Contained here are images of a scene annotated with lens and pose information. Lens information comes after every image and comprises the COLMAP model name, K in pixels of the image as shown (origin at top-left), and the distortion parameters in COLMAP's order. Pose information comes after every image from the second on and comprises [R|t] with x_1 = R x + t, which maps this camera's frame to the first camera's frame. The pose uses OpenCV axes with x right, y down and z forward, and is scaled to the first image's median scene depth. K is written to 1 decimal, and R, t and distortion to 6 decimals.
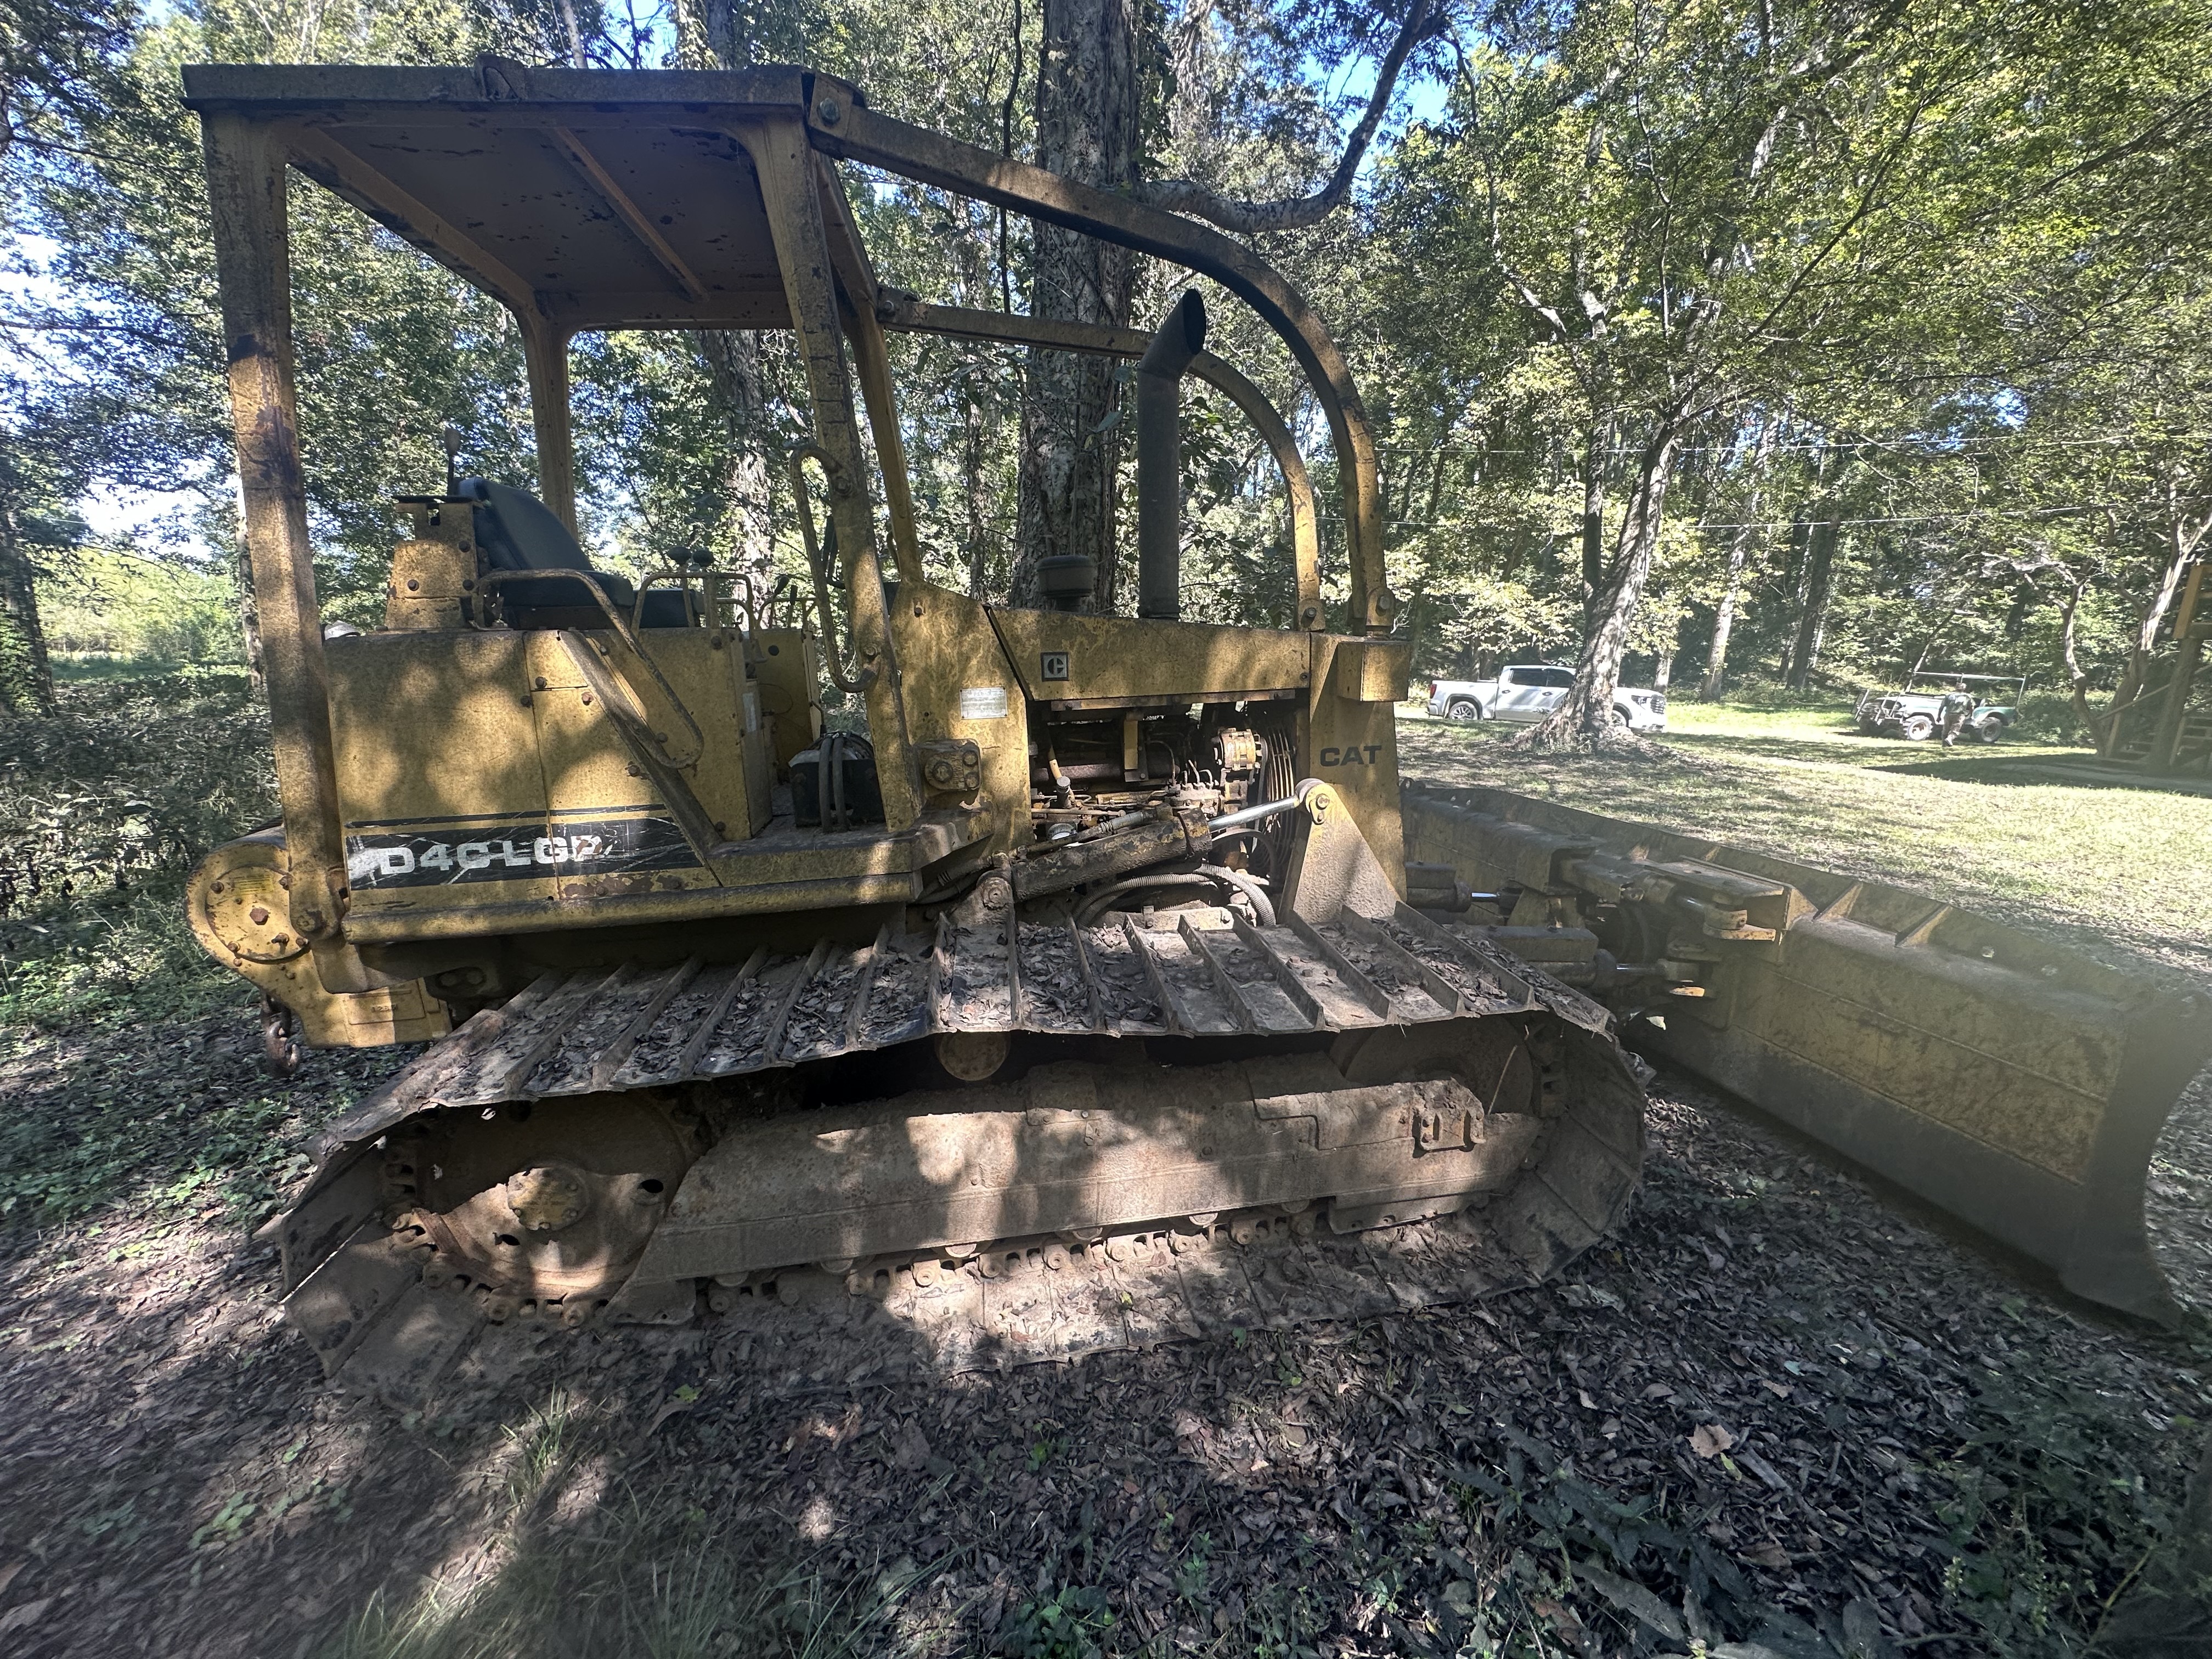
lens RADIAL K [[880.0, 0, 1106.0], [0, 880.0, 829.5], [0, 0, 1]] dist [-0.003416, 0.000521]
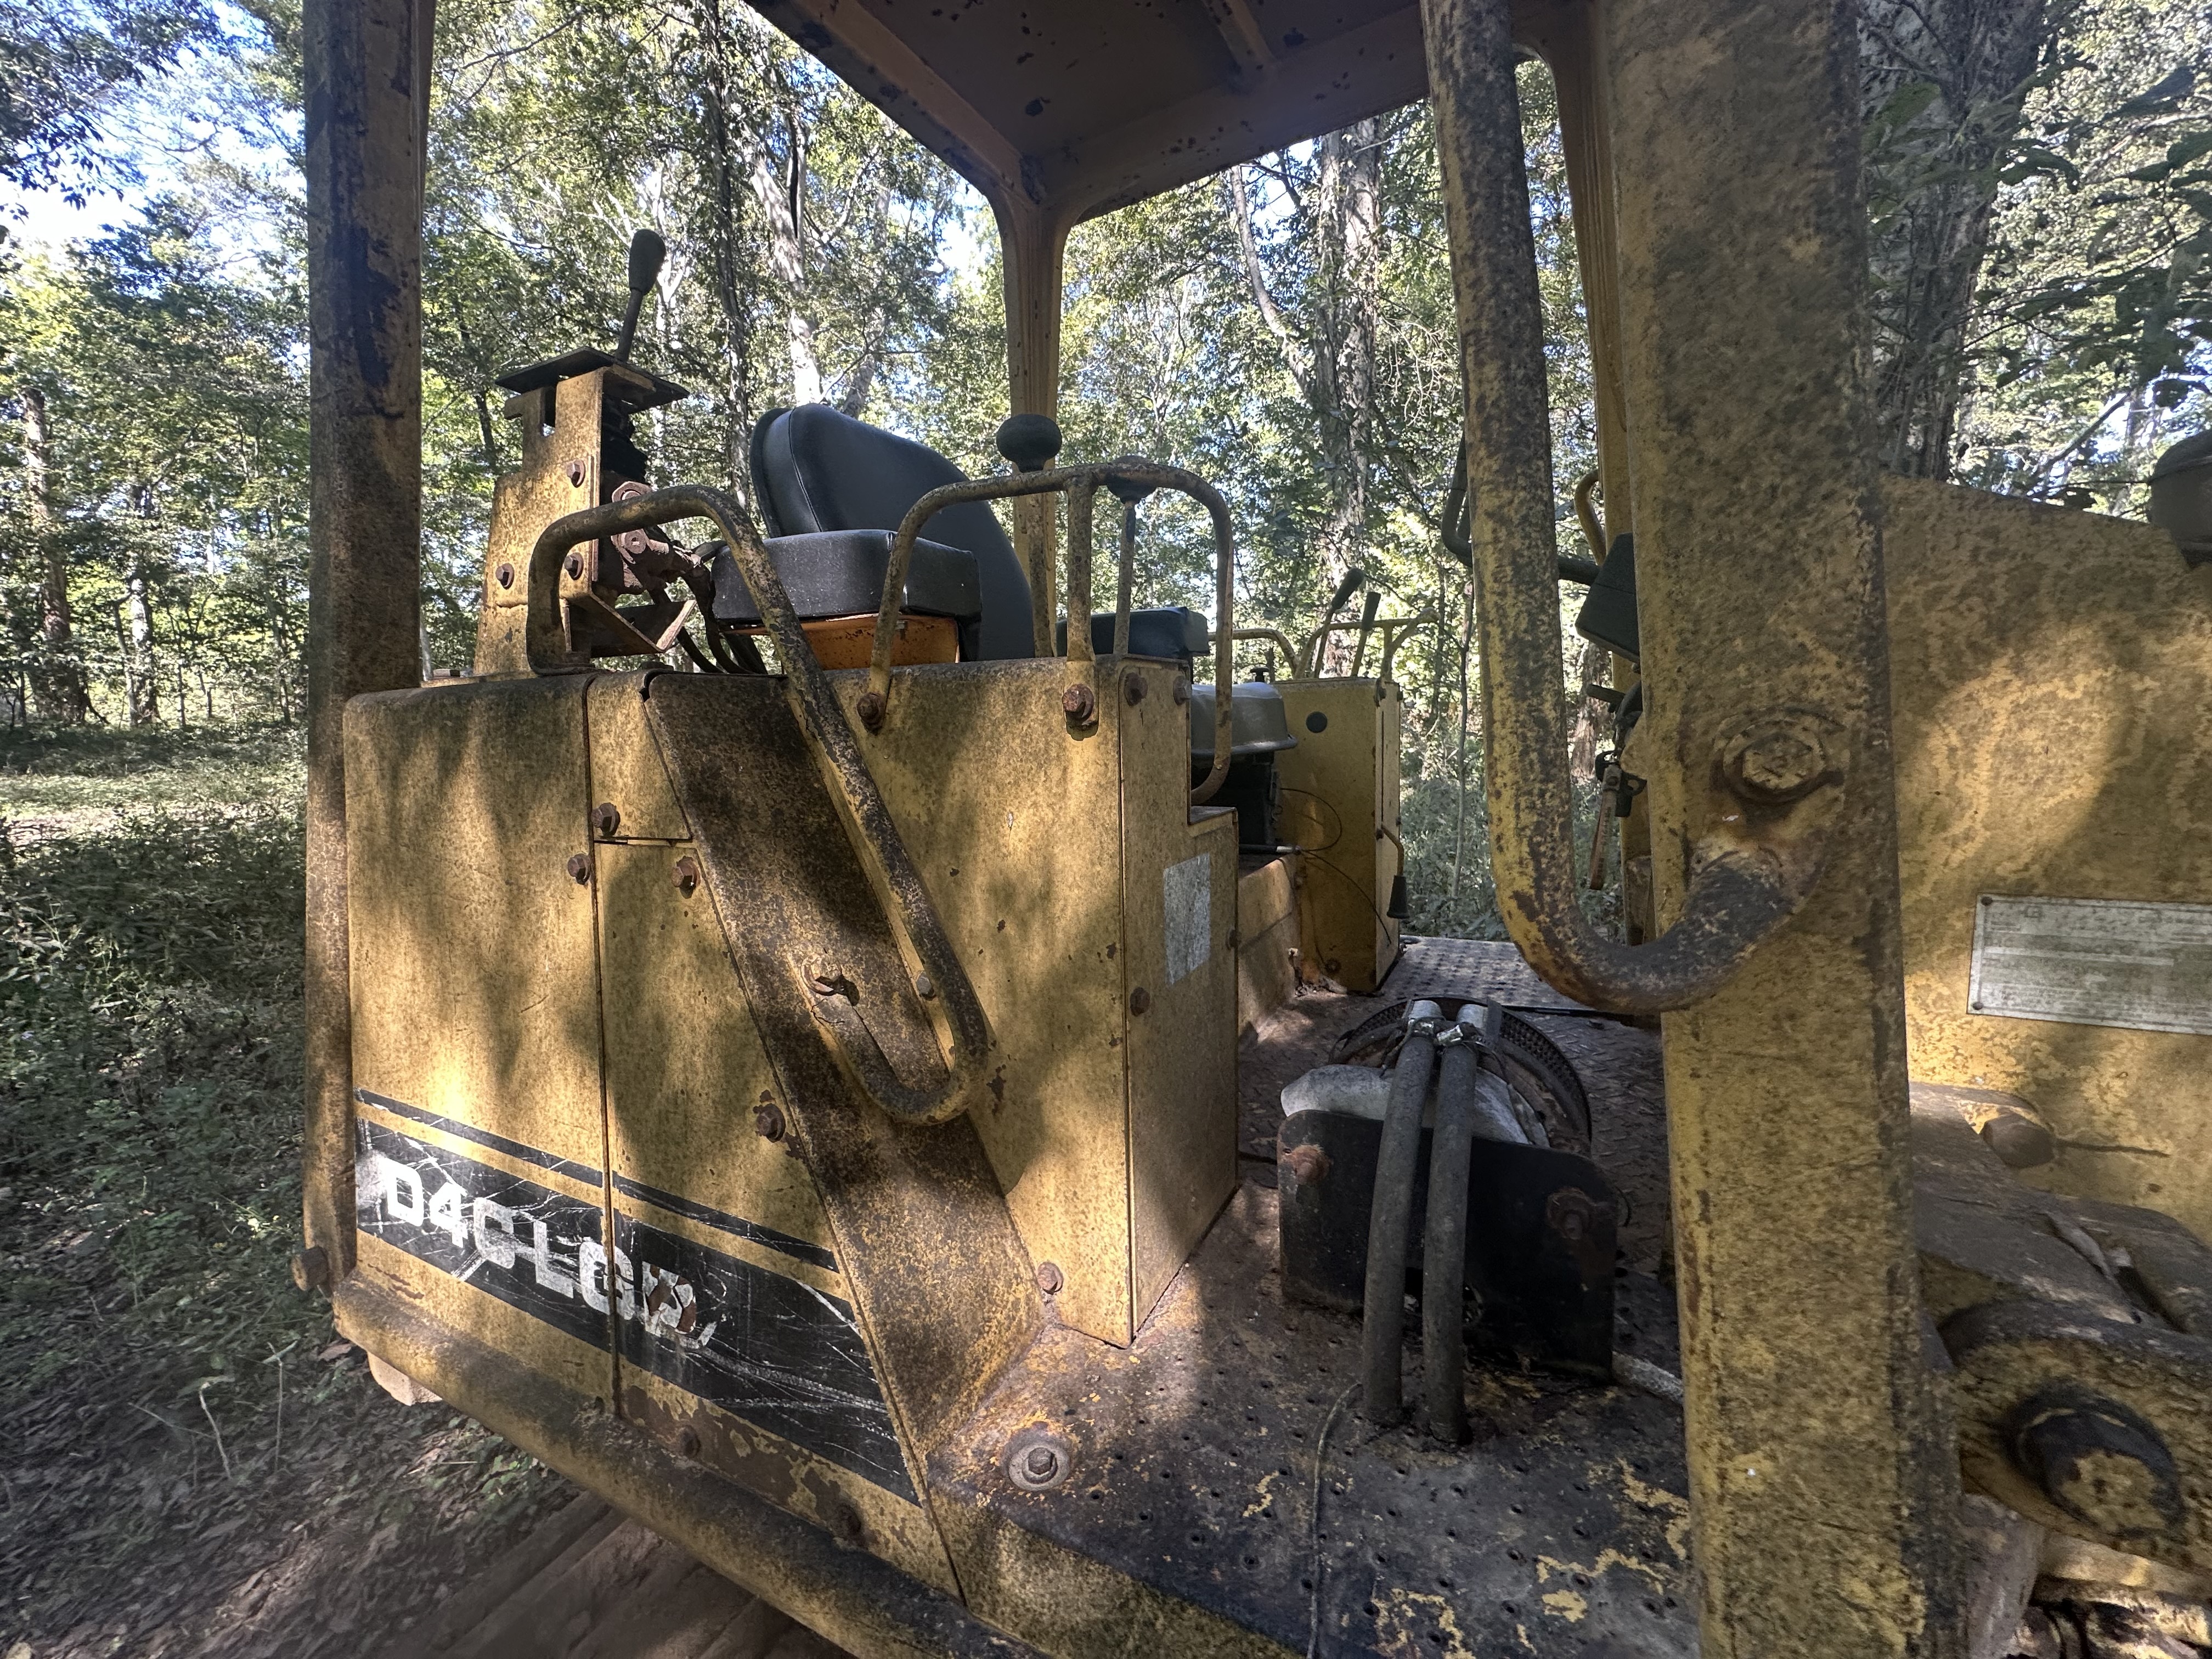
lens RADIAL K [[880.0, 0, 1106.0], [0, 880.0, 829.5], [0, 0, 1]] dist [-0.003416, 0.000521]
pose [[0.811284, 0.079274, -0.579253, -0.274629], [-0.121903, 0.991925, -0.034983, -0.168355], [0.571803, 0.098994, 0.814397, 0.803827]]
